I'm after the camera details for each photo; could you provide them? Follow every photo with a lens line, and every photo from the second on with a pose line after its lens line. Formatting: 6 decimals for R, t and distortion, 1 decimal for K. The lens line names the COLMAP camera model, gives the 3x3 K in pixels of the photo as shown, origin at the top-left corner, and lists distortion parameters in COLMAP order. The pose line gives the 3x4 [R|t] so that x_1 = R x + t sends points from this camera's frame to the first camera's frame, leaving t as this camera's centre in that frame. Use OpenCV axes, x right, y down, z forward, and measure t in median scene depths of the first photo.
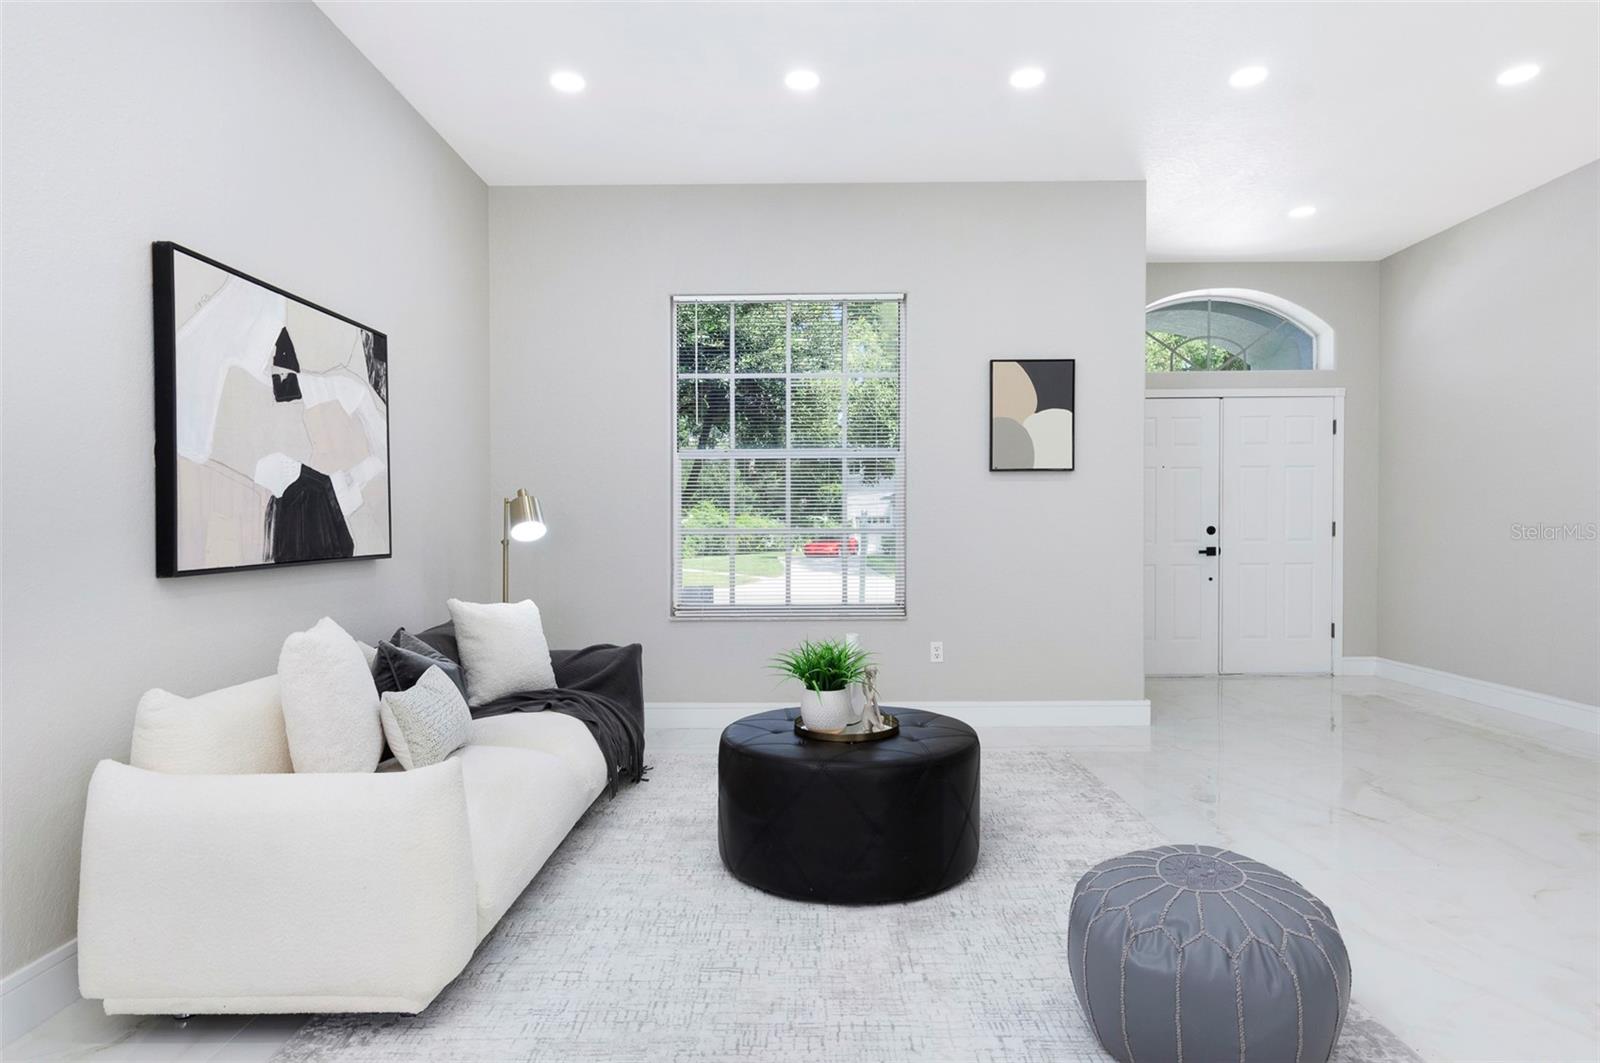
lens RADIAL K [[887.6, 0, 800.0], [0, 887.6, 531.5], [0, 0, 1]] dist [-0.007209, -0.000633]
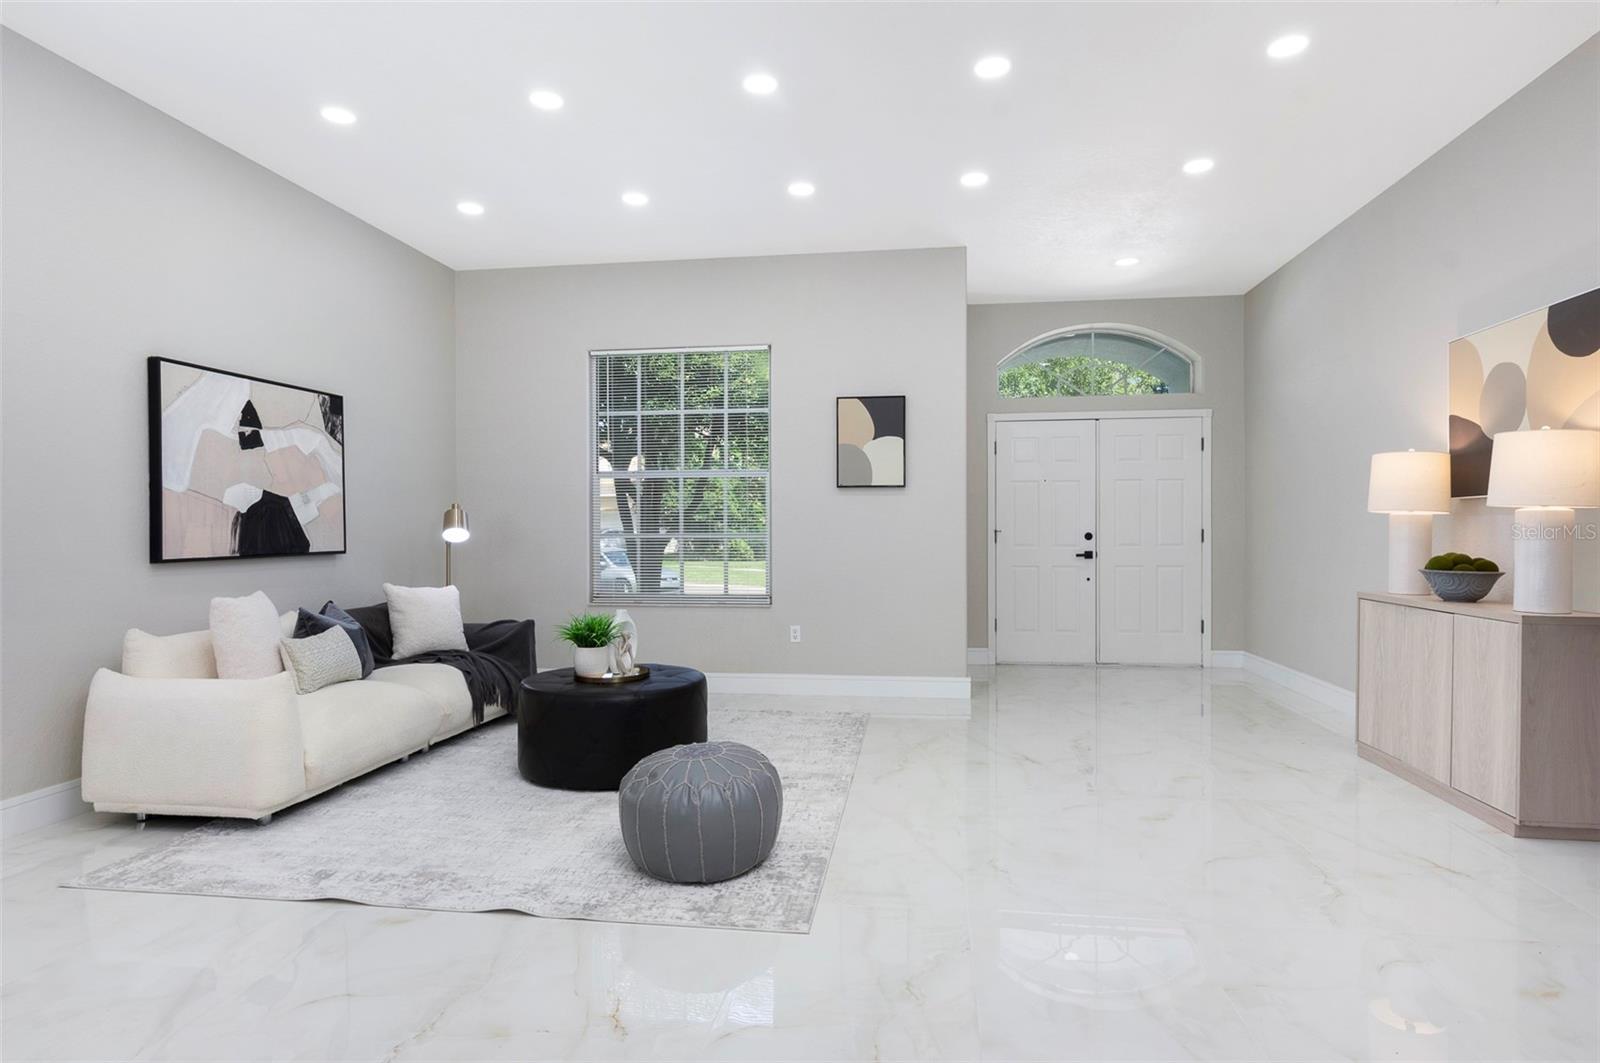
lens RADIAL K [[871.9, 0, 800.0], [0, 871.9, 531.5], [0, 0, 1]] dist [-0.007902, -0.000929]
pose [[0.991142, 0.003304, -0.132765, 0.464498], [-0.003838, 0.999986, -0.003764, -0.003512], [0.132751, 0.004240, 0.991140, -0.292664]]
